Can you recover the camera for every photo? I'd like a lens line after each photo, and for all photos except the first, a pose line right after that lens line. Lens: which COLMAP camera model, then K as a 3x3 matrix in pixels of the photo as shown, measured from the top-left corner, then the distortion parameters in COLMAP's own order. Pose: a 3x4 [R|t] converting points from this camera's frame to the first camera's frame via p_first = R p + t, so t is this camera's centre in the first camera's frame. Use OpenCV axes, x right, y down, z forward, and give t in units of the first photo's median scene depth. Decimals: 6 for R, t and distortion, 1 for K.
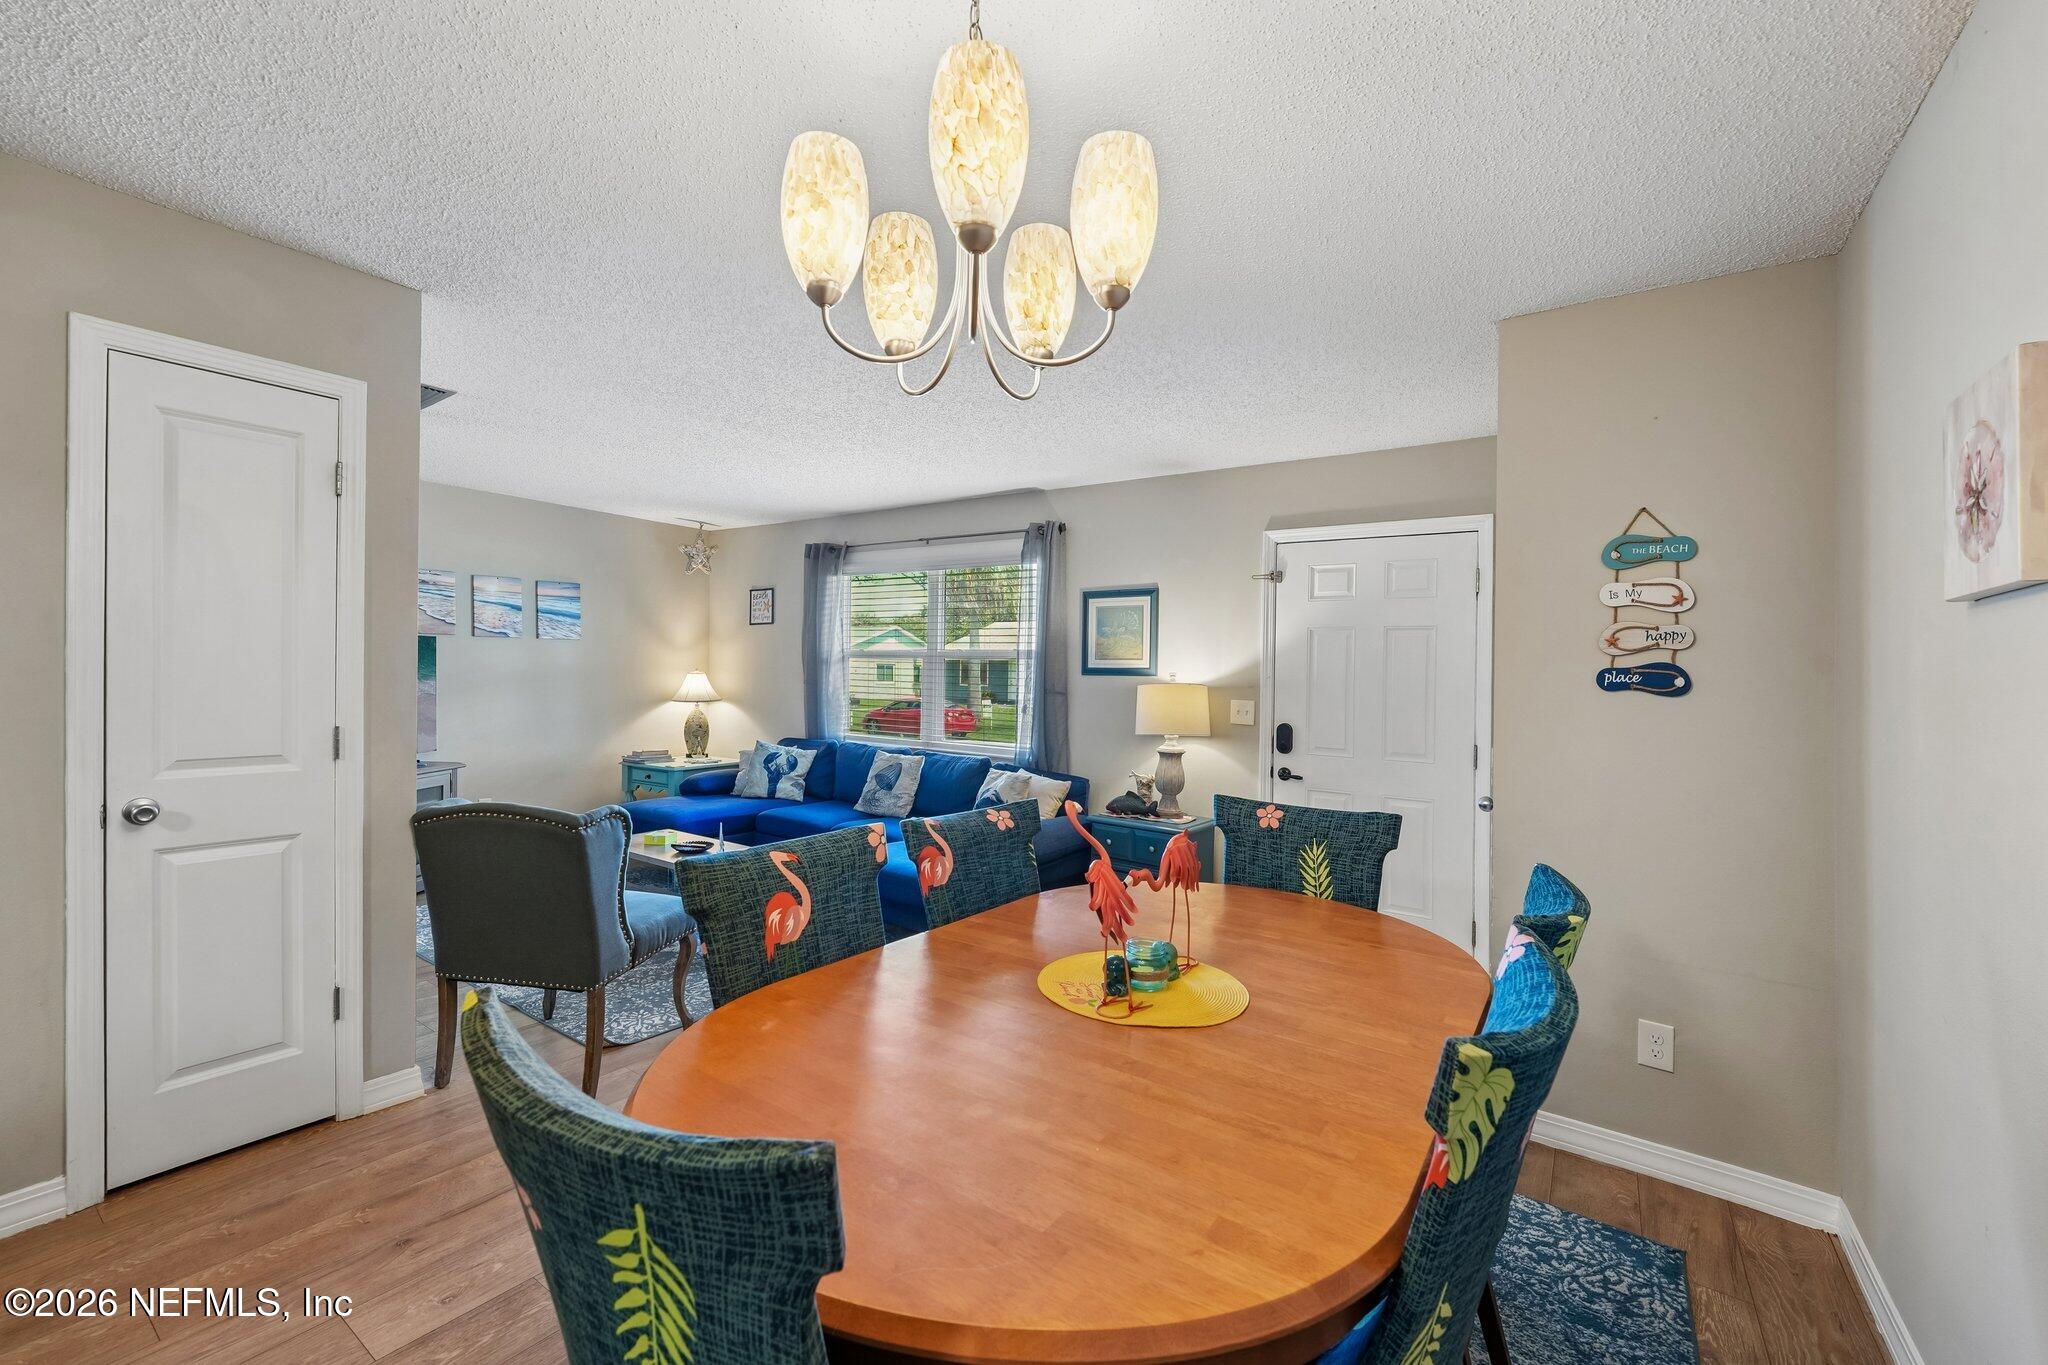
lens RADIAL K [[846.6, 0, 1024.1], [0, 846.6, 697.6], [0, 0, 1]] dist [-0.010718, 0.000115]
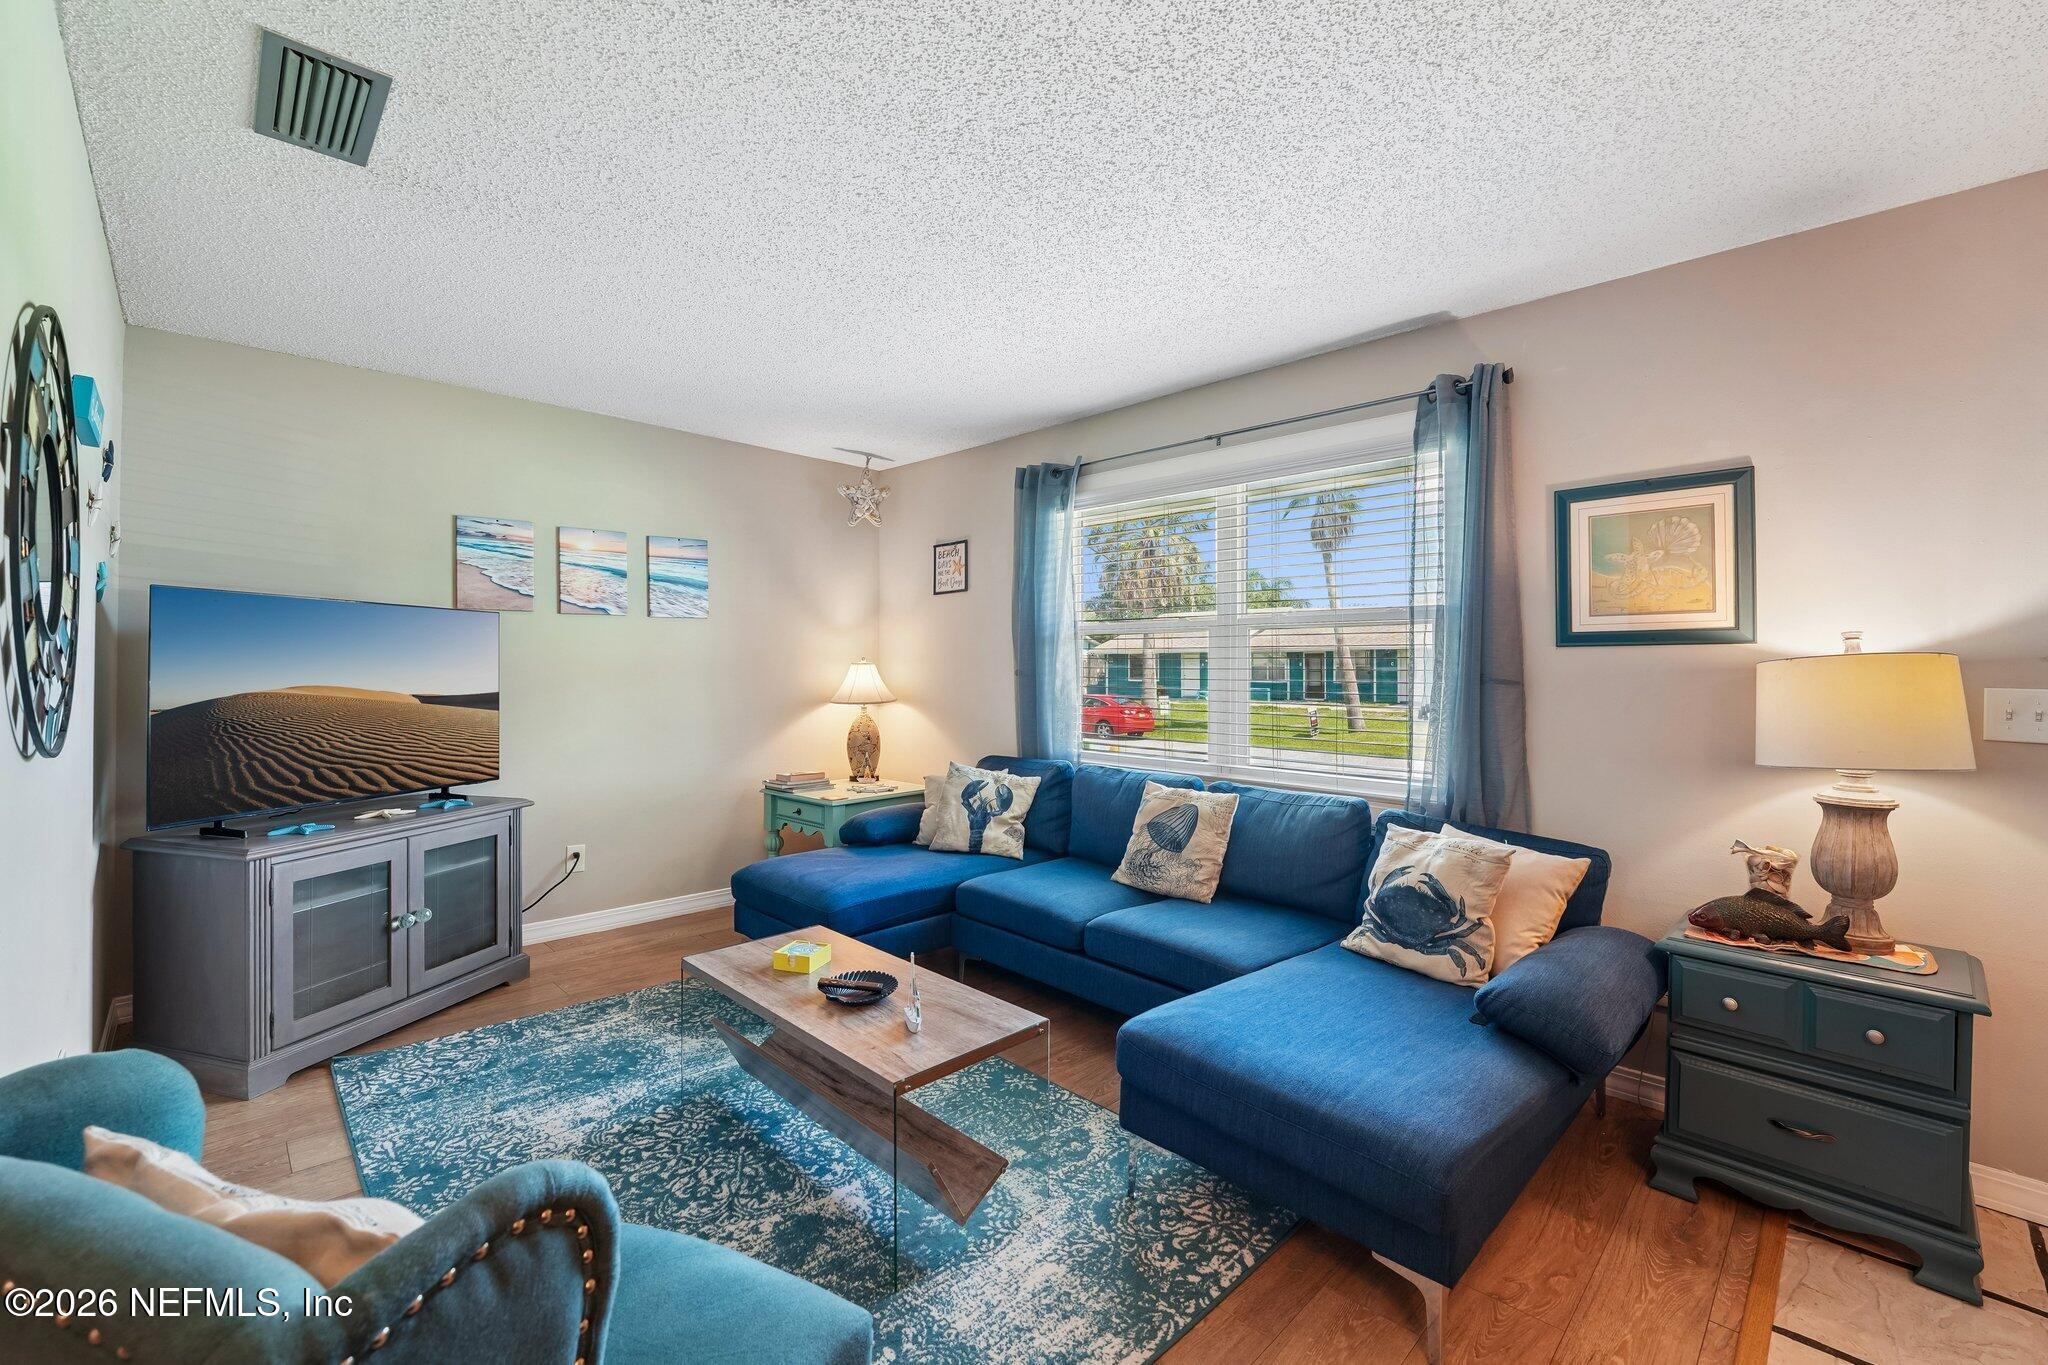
lens RADIAL K [[846.6, 0, 1029.1], [0, 846.6, 661.8], [0, 0, 1]] dist [-0.010718, 0.000115]
pose [[0.985114, -0.018494, -0.170907, -0.145138], [0.011930, 0.999154, -0.039352, -0.000578], [0.171491, 0.036727, 0.984501, 0.366144]]
